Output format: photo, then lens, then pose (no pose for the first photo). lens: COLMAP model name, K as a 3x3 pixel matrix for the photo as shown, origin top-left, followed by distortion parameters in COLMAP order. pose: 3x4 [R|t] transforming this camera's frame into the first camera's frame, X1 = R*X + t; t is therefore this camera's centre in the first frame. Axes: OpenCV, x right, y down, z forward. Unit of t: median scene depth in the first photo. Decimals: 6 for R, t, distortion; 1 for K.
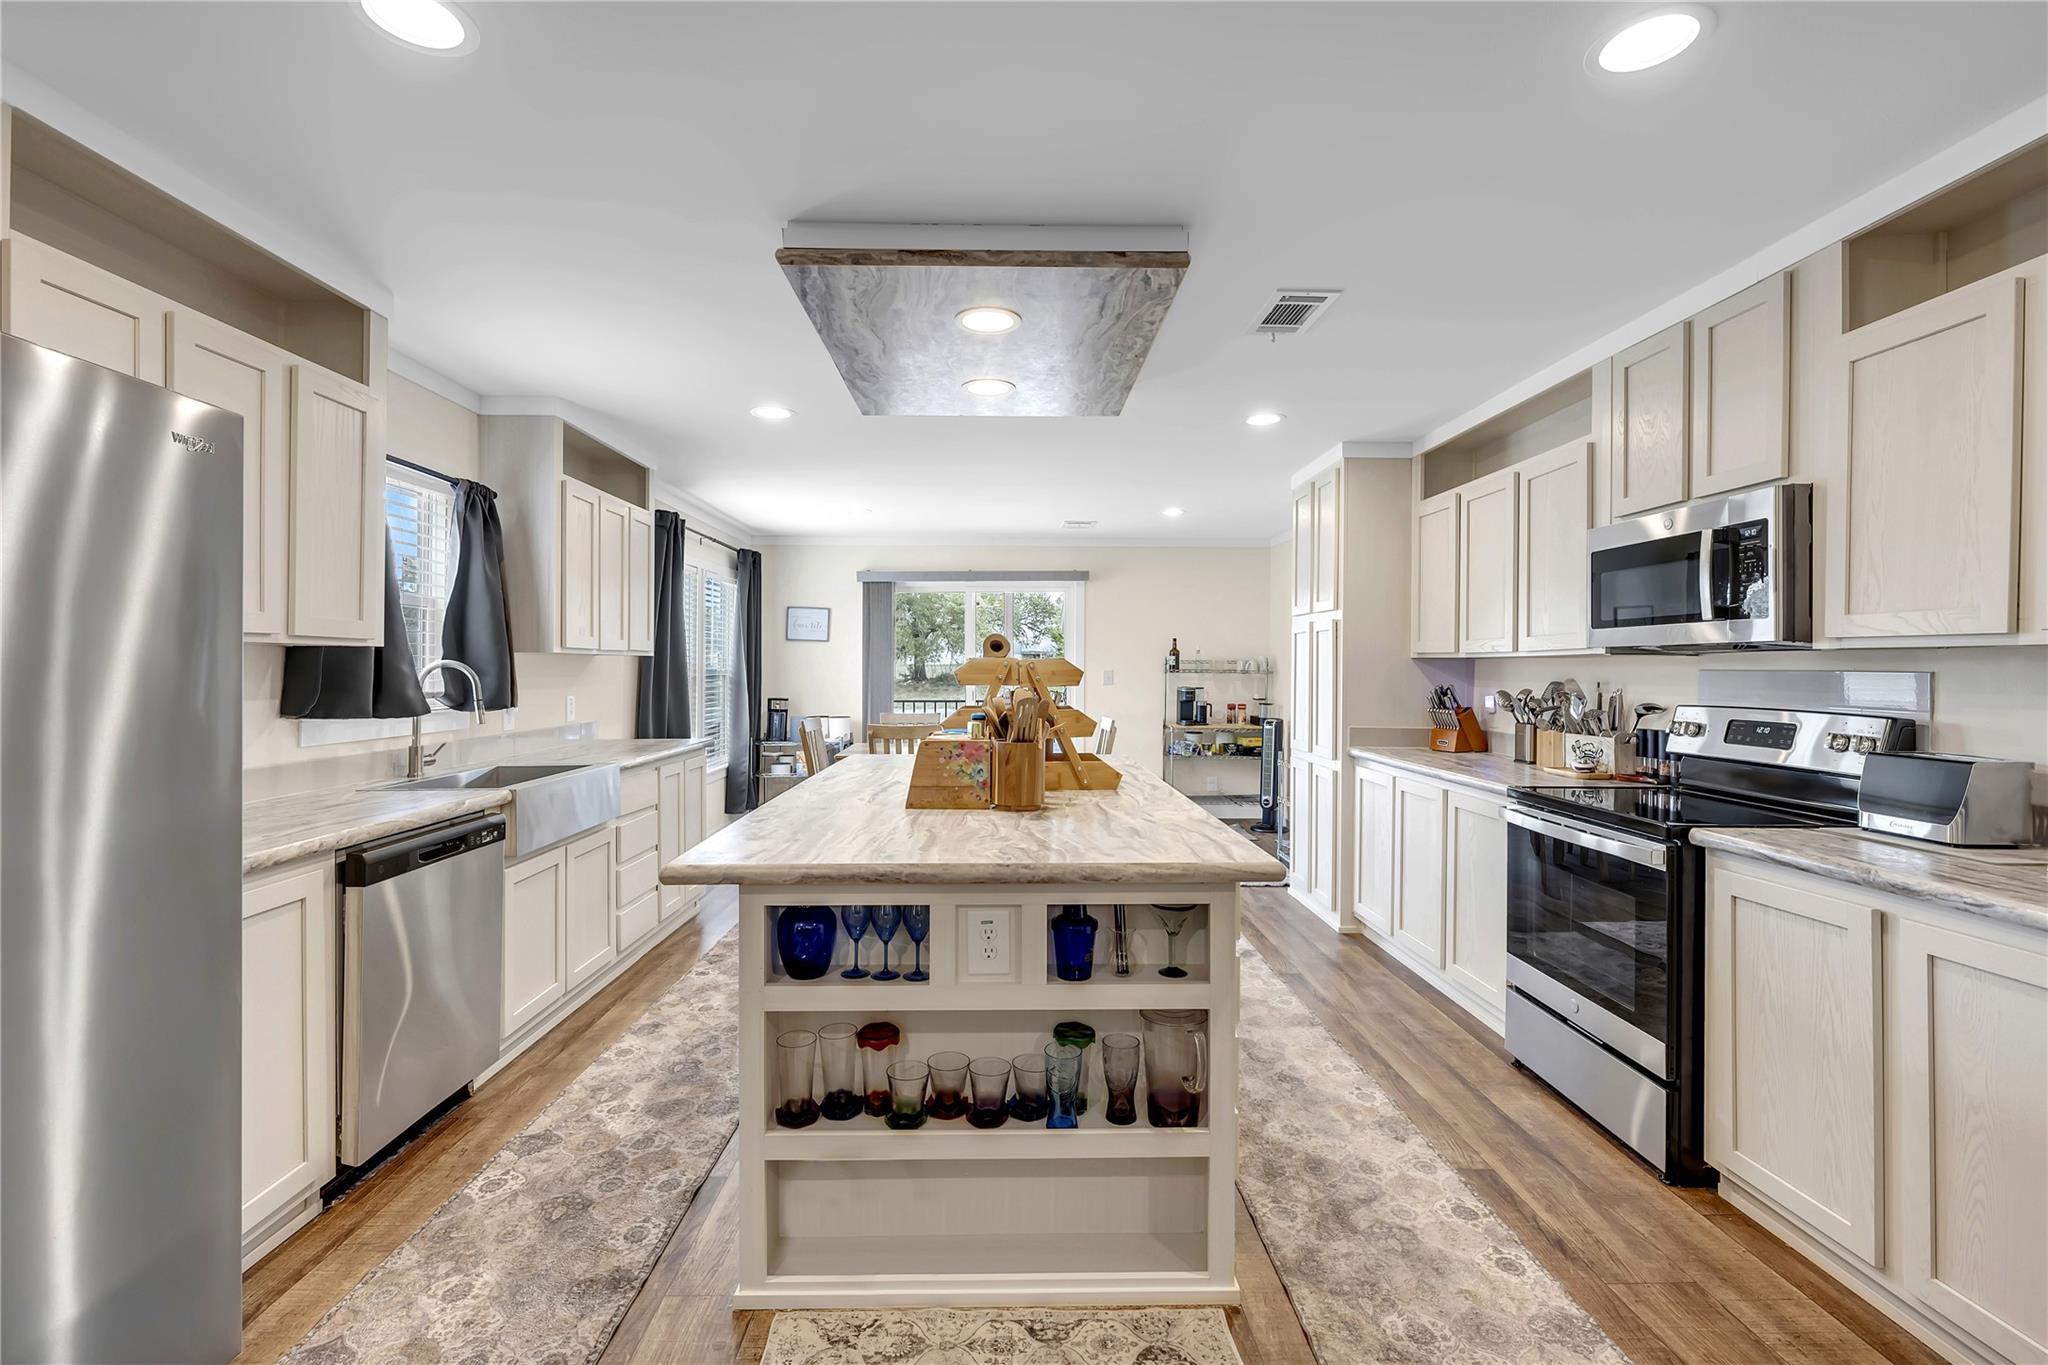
lens RADIAL K [[906.7, 0, 1001.6], [0, 906.7, 670.8], [0, 0, 1]] dist [-0.001475, -0.001396]
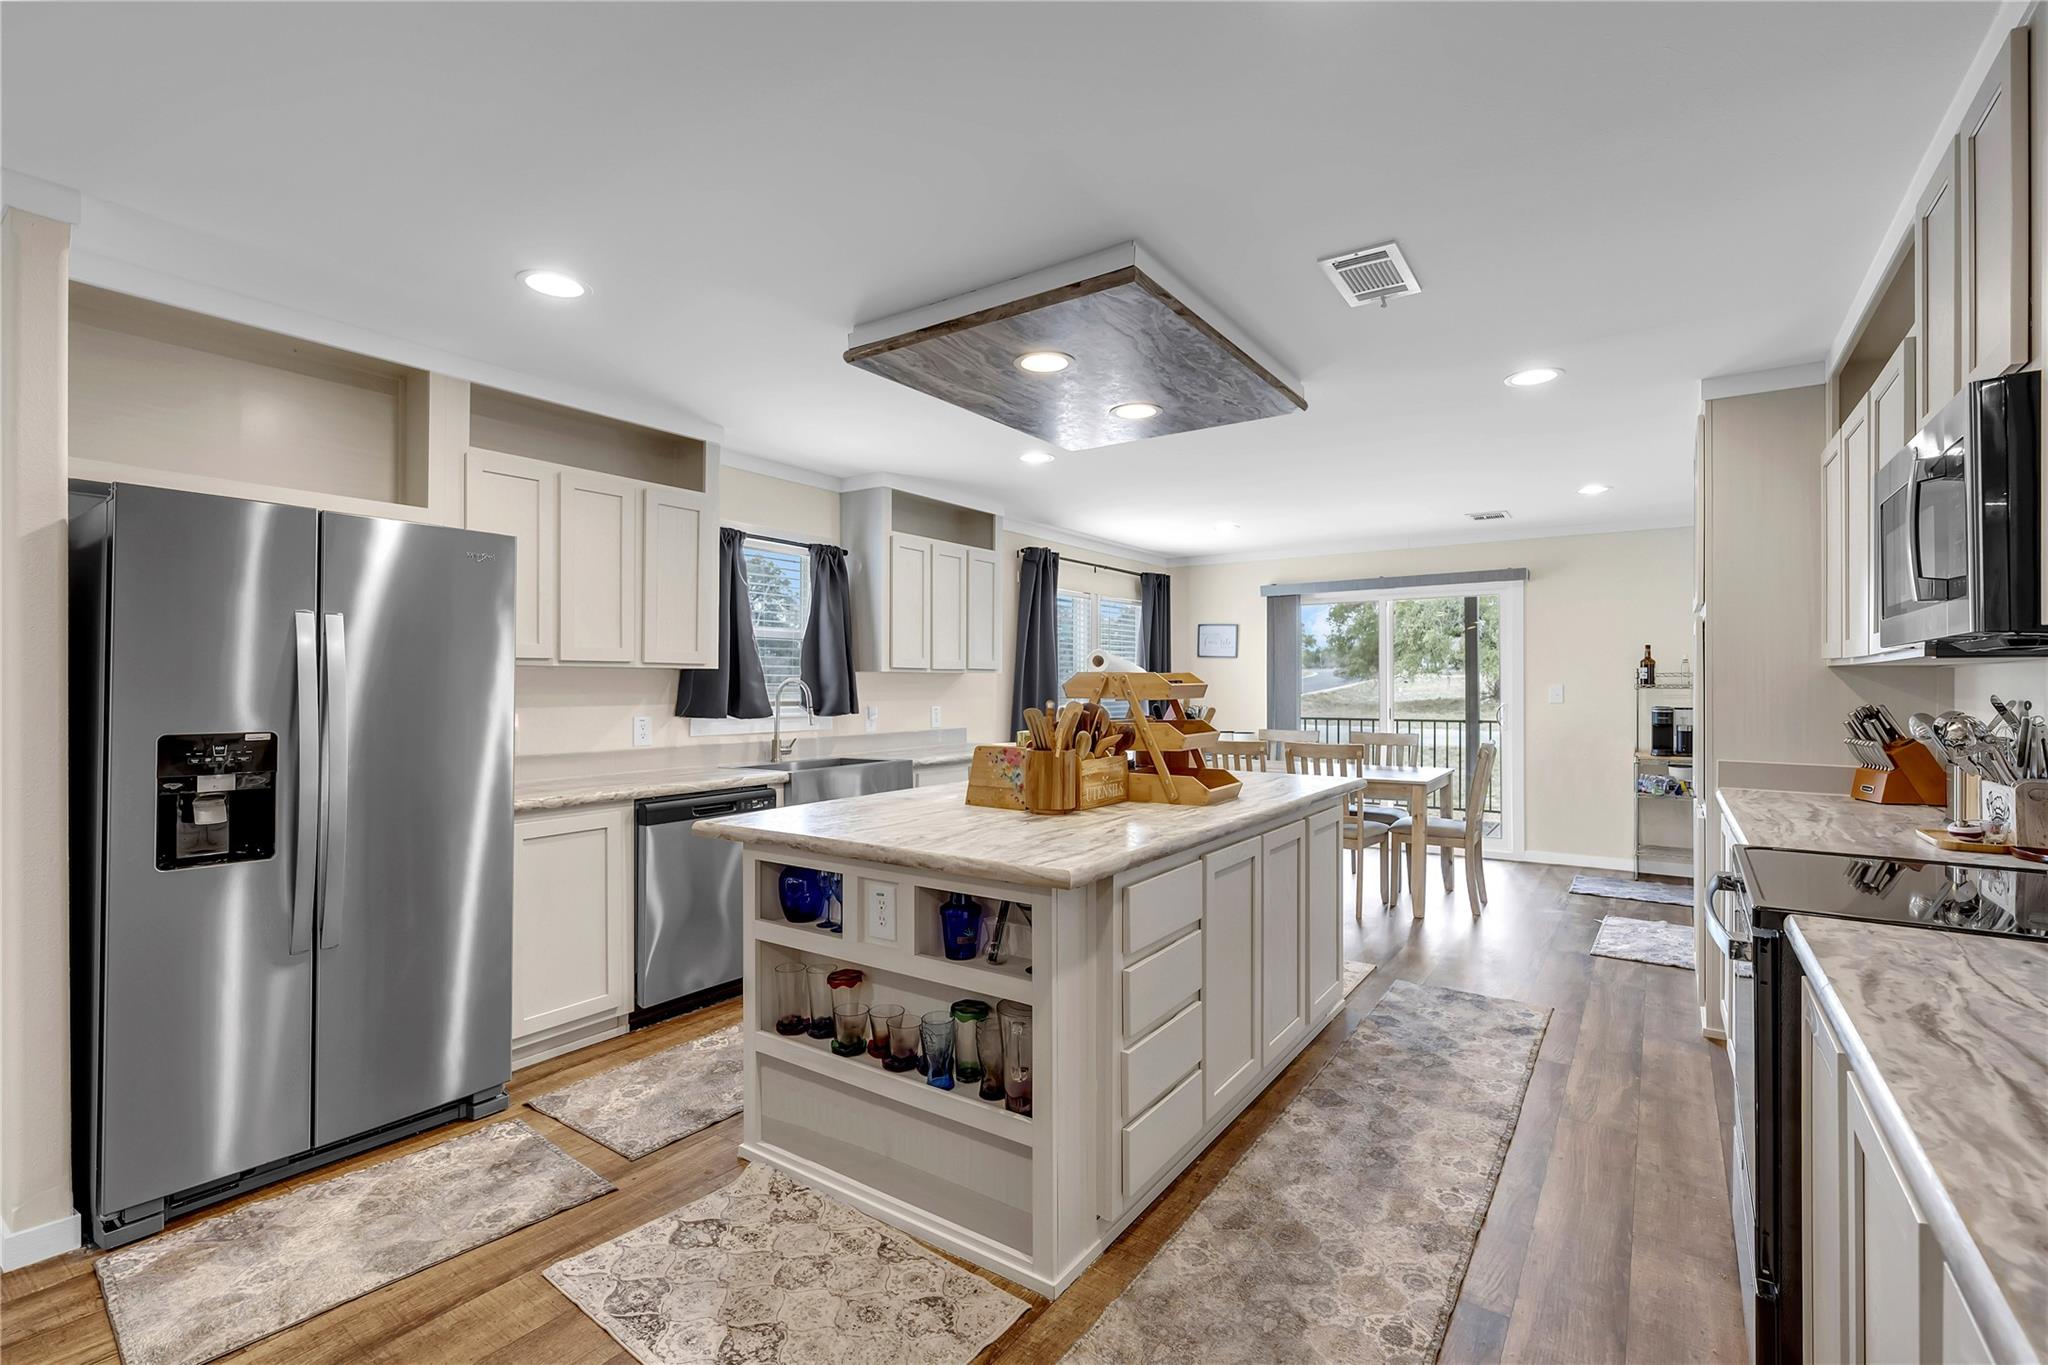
lens RADIAL K [[906.7, 0, 1001.3], [0, 906.7, 679.5], [0, 0, 1]] dist [-0.001475, -0.001396]
pose [[0.809680, -0.005424, -0.586846, 0.607223], [0.000019, 0.999958, -0.009217, 0.004372], [0.586871, 0.007452, 0.809646, 0.095229]]
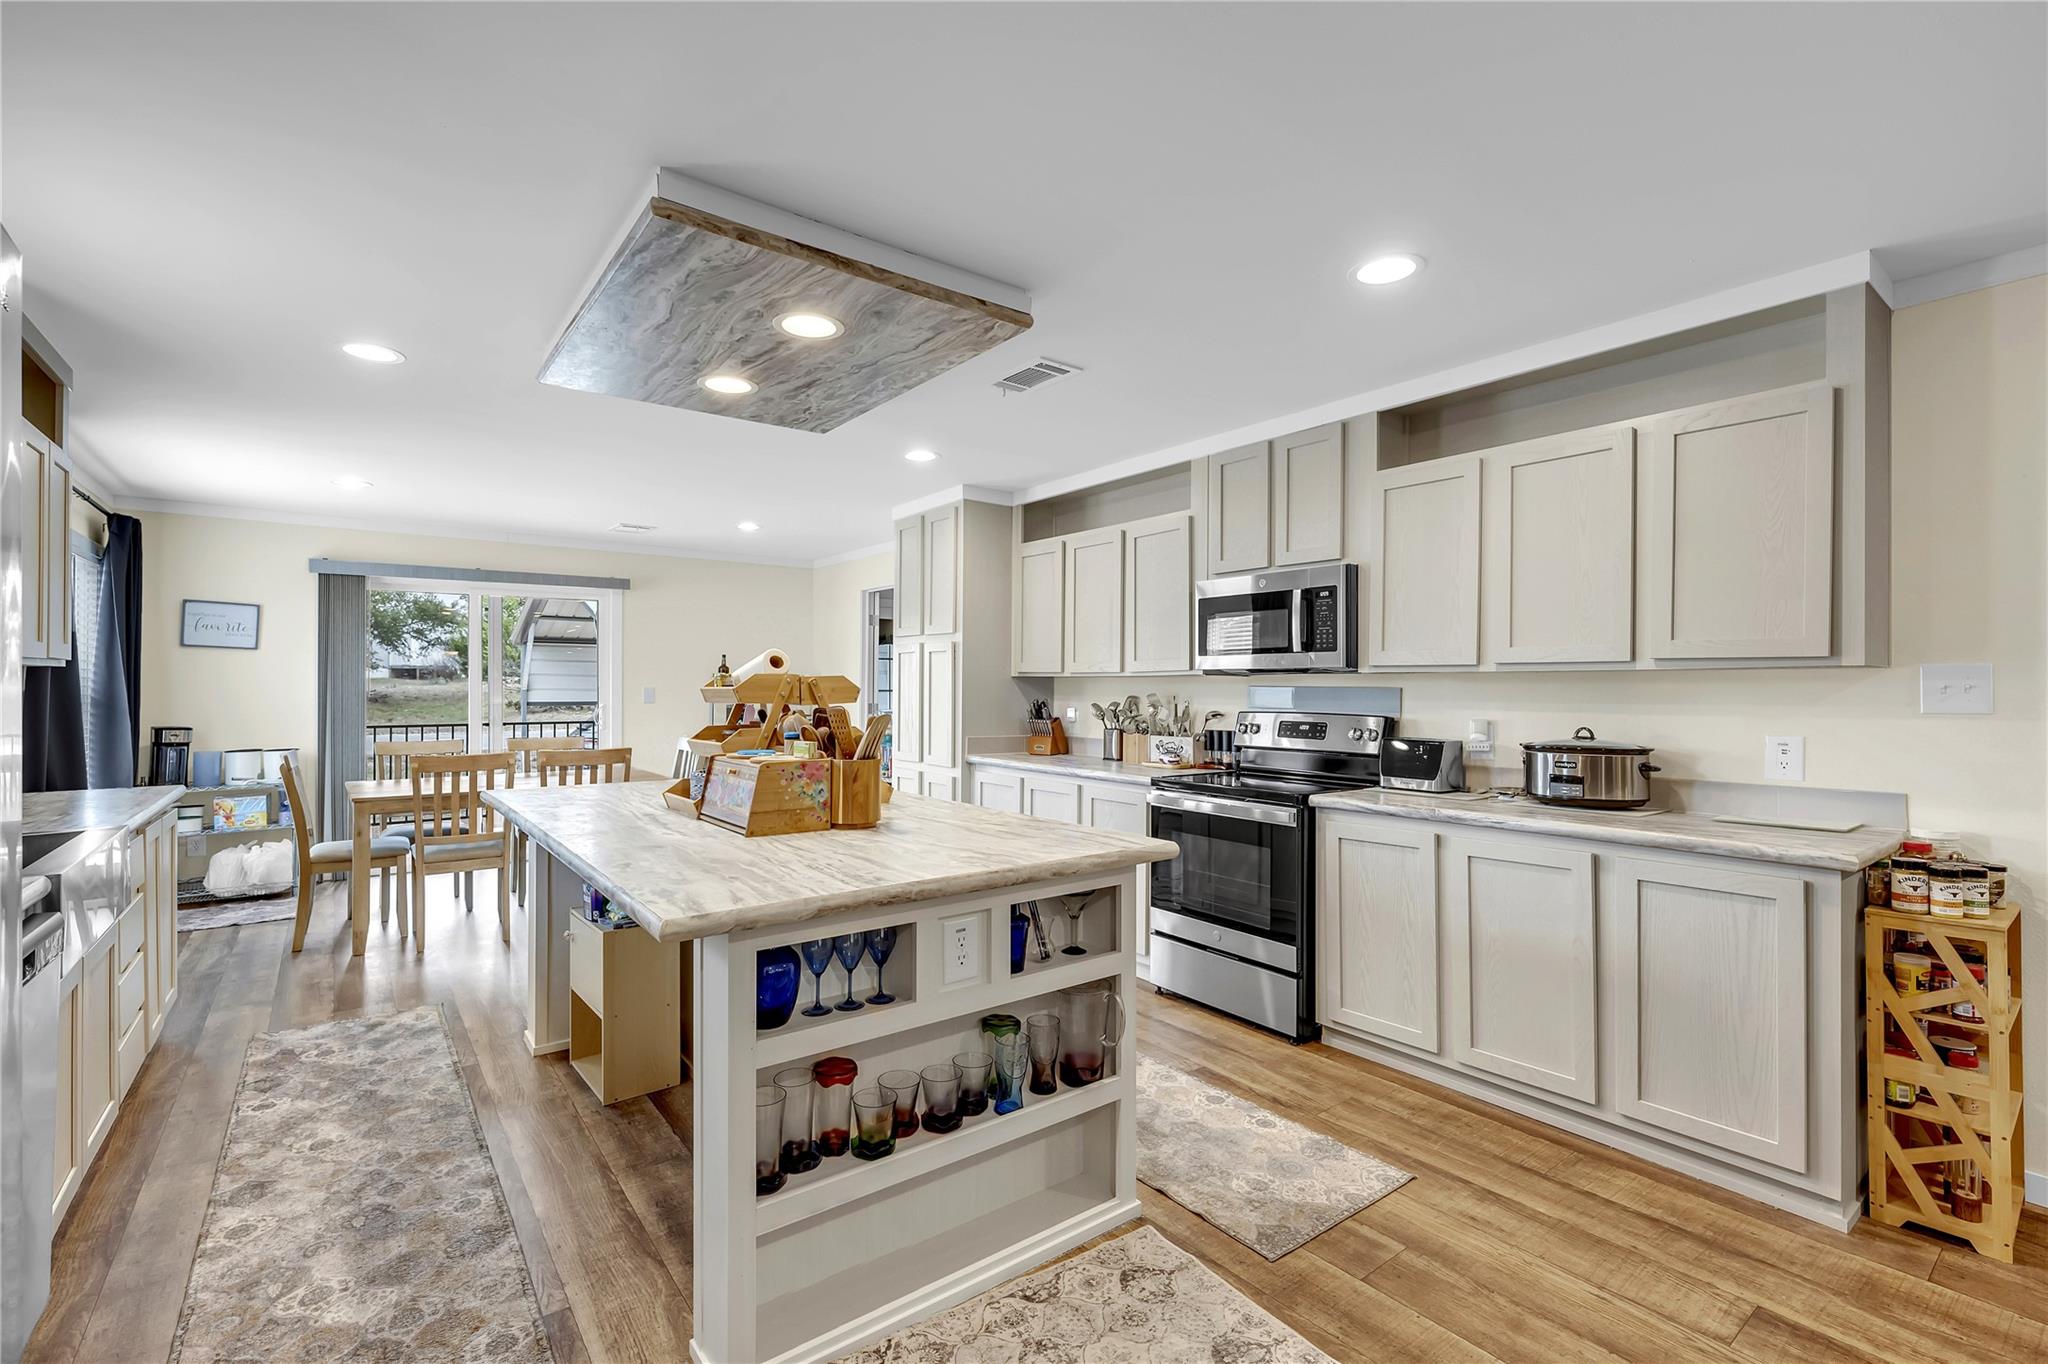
lens RADIAL K [[912.6, 0, 1008.9], [0, 912.6, 686.8], [0, 0, 1]] dist [-0.005498, 0.000386]
pose [[0.804667, -0.000938, 0.593726, -0.440604], [0.001724, 0.999998, -0.000756, -0.000020], [-0.593724, 0.001632, 0.804667, 0.096497]]
